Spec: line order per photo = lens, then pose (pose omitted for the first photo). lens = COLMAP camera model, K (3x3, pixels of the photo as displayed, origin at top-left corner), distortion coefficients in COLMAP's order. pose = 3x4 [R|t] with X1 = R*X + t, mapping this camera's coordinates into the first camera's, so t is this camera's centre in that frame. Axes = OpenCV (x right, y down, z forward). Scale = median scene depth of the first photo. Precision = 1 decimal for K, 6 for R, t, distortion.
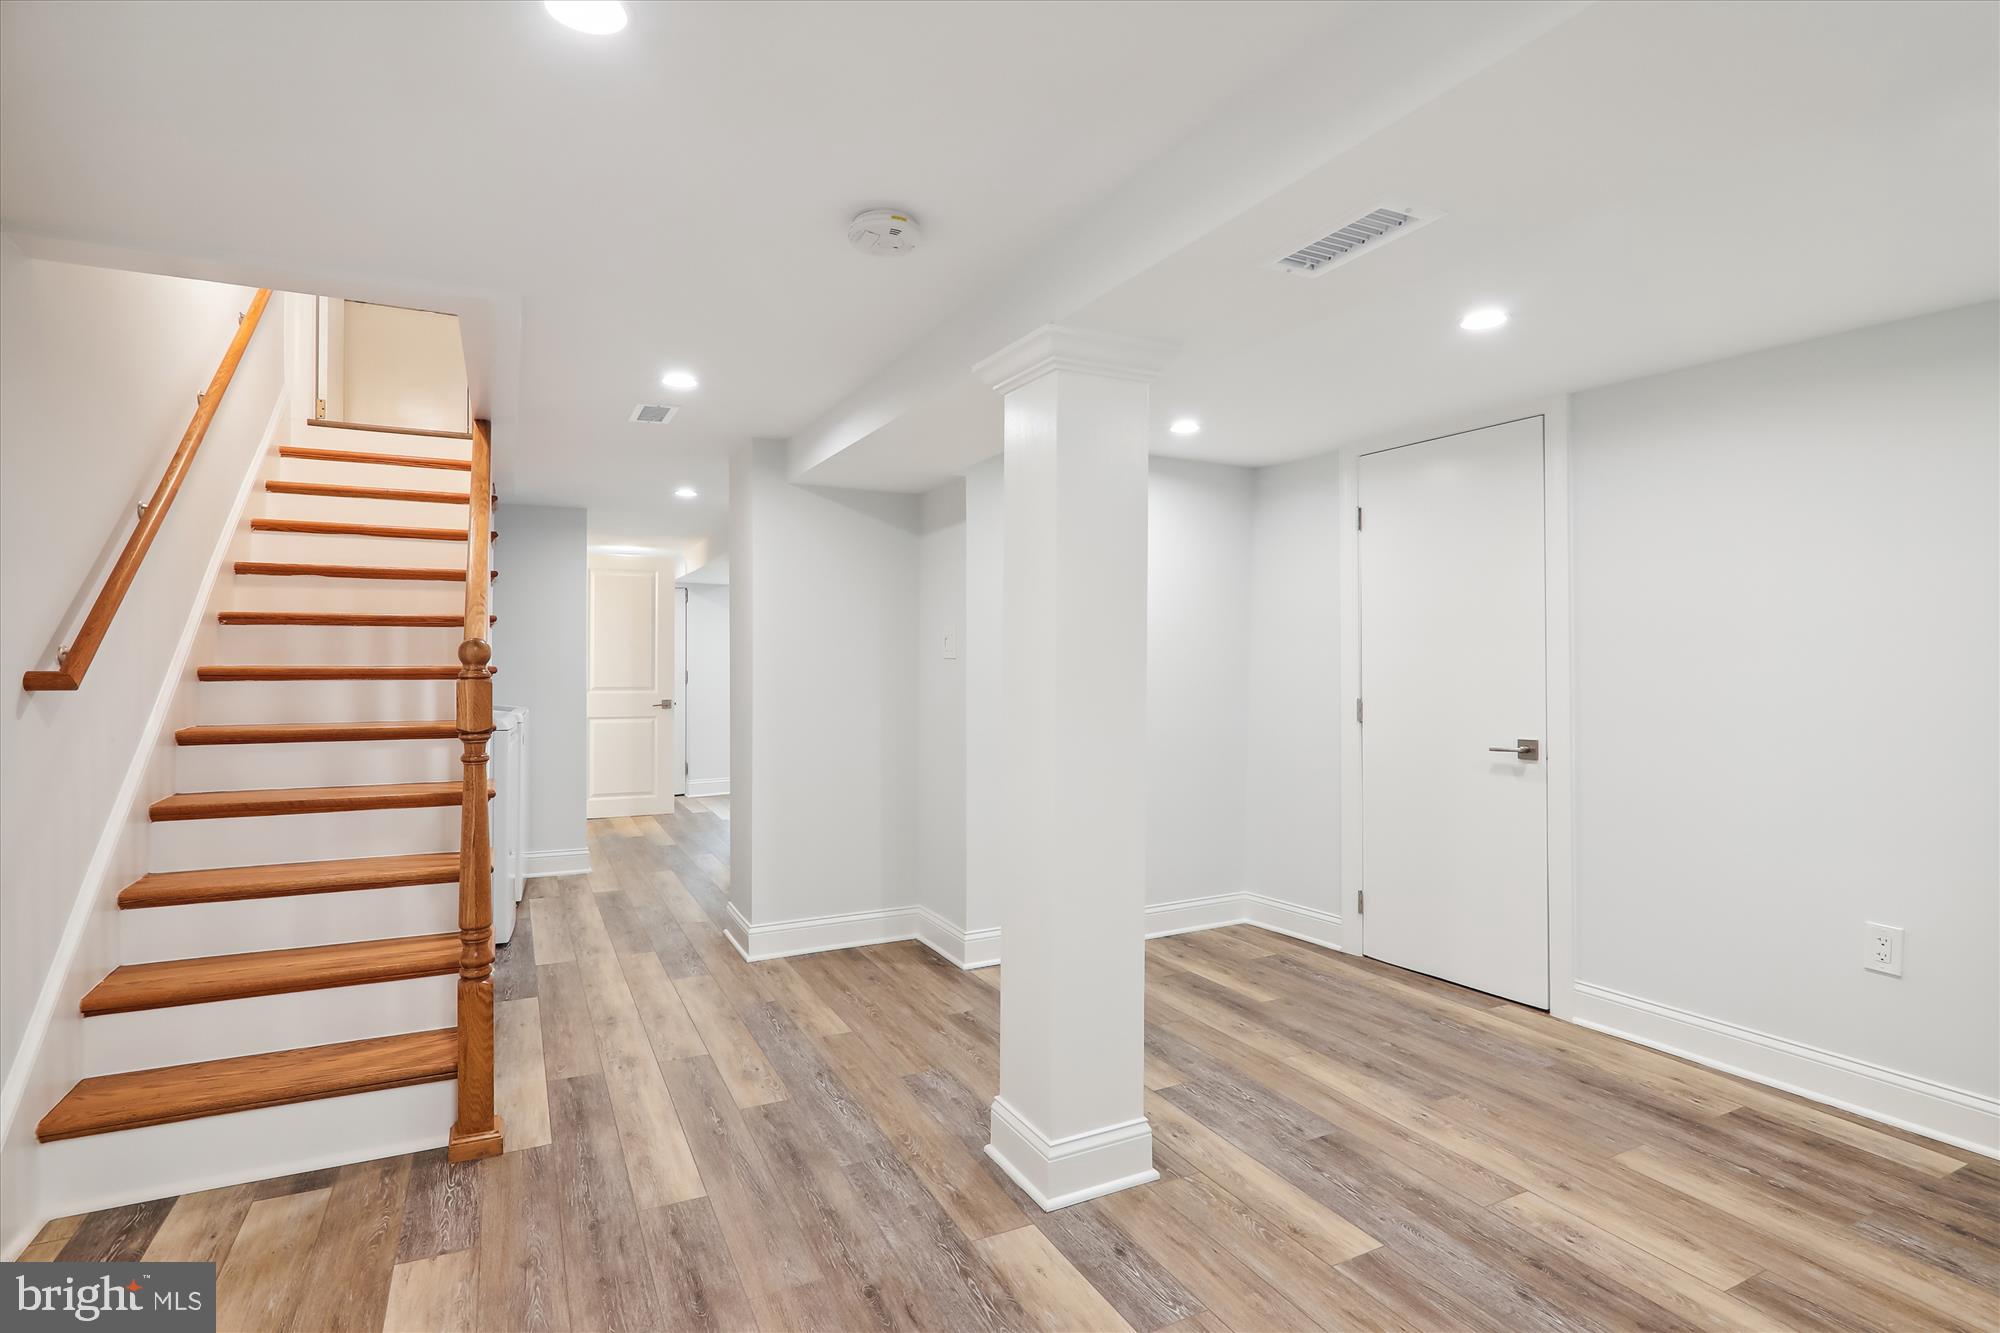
lens RADIAL K [[987.5, 0, 1000.0], [0, 987.5, 666.5], [0, 0, 1]] dist [0.010325, 0.000059]
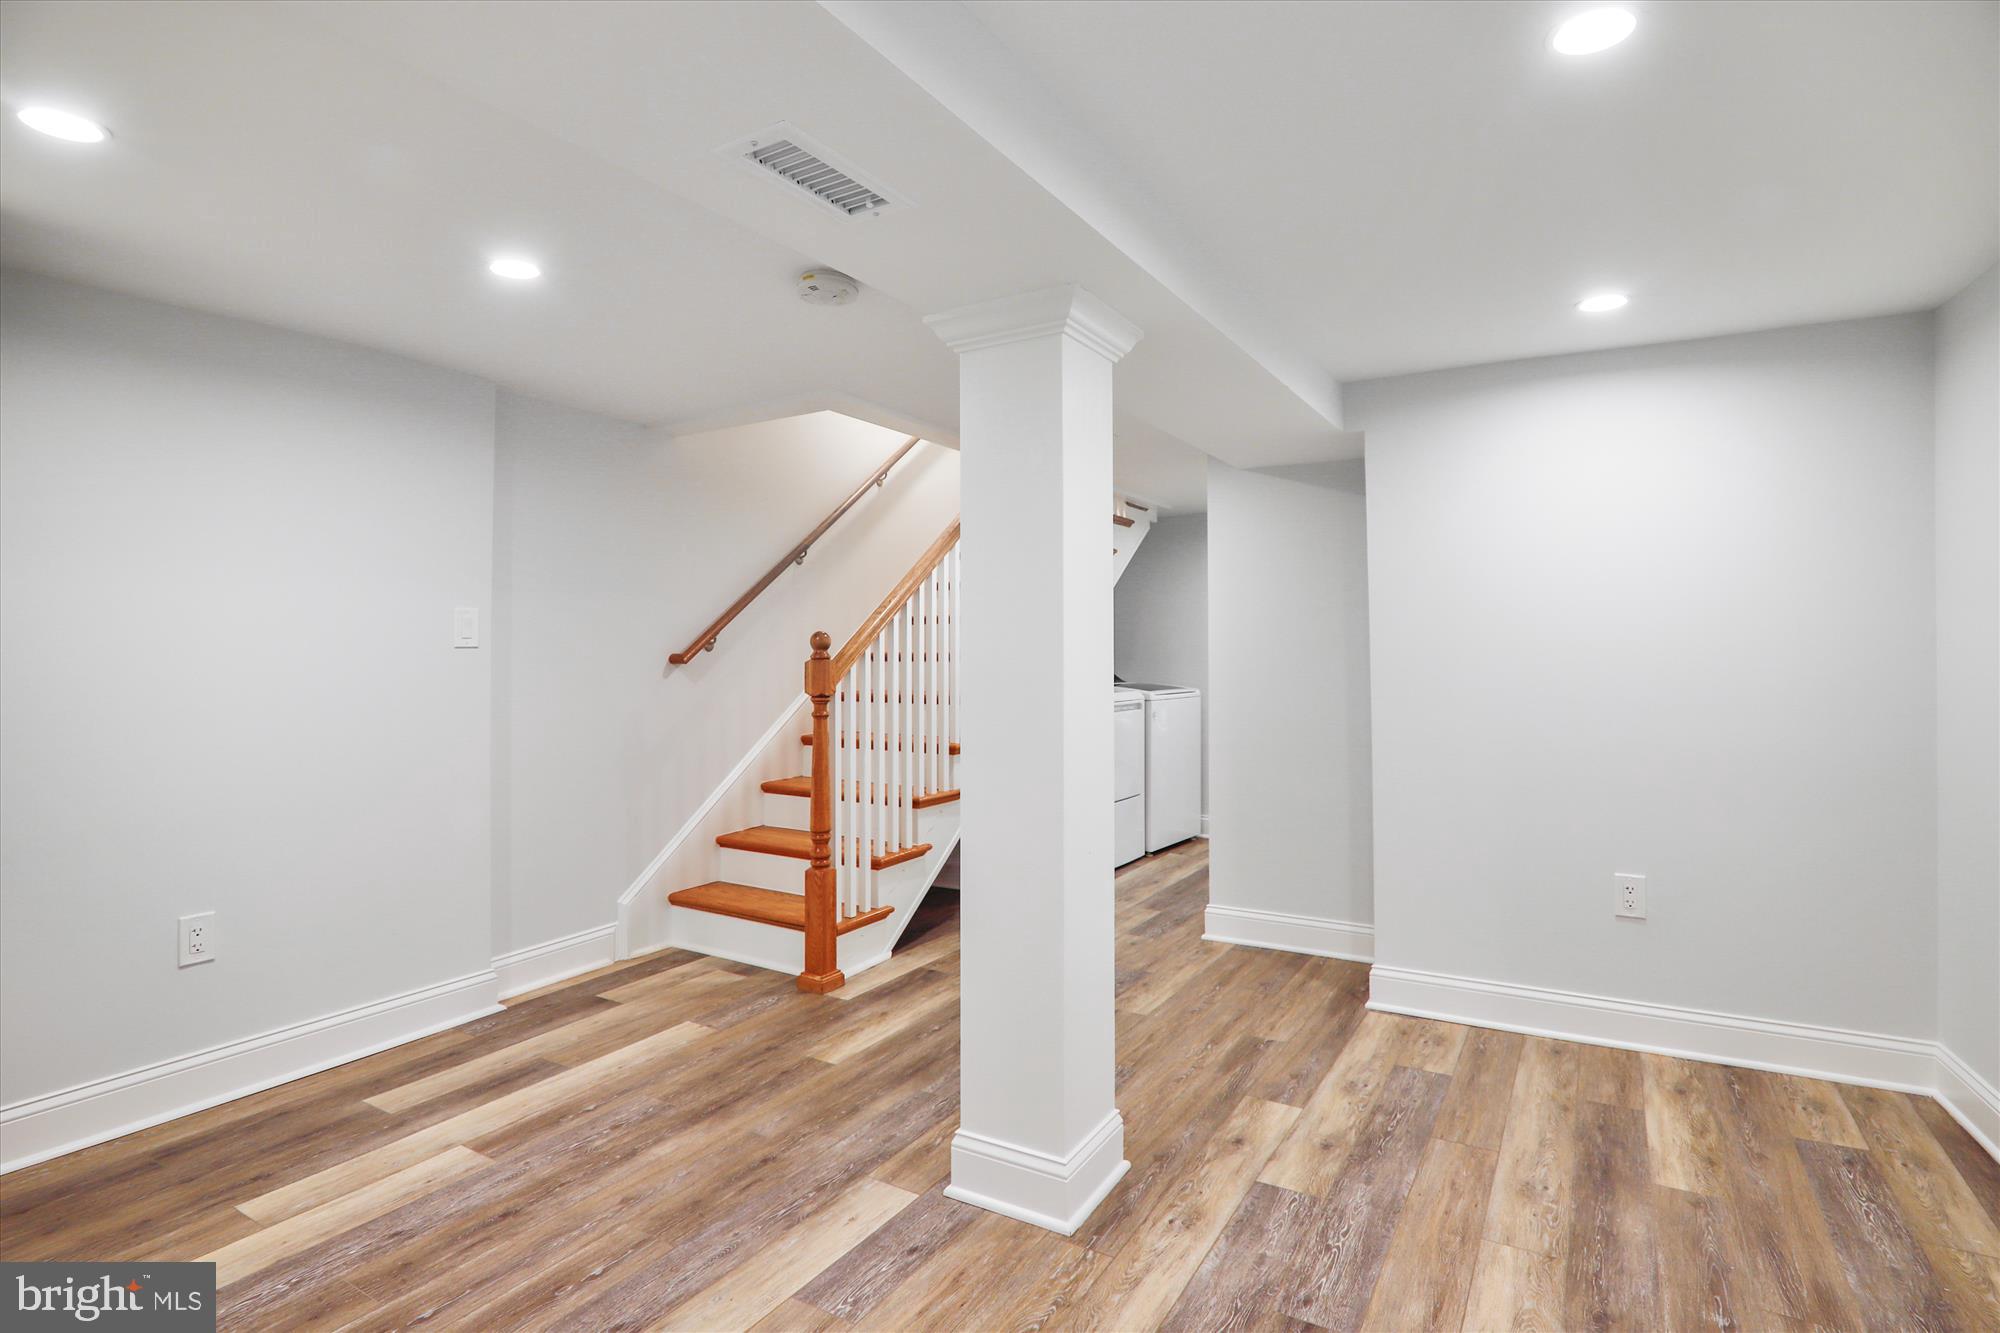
lens RADIAL K [[983.9, 0, 1000.9], [0, 983.9, 660.8], [0, 0, 1]] dist [-0.002931, -0.001136]
pose [[0.527259, -0.000855, -0.849704, 0.818993], [0.005014, 0.999985, 0.002105, 0.015755], [0.849690, -0.005370, 0.527256, 0.482179]]
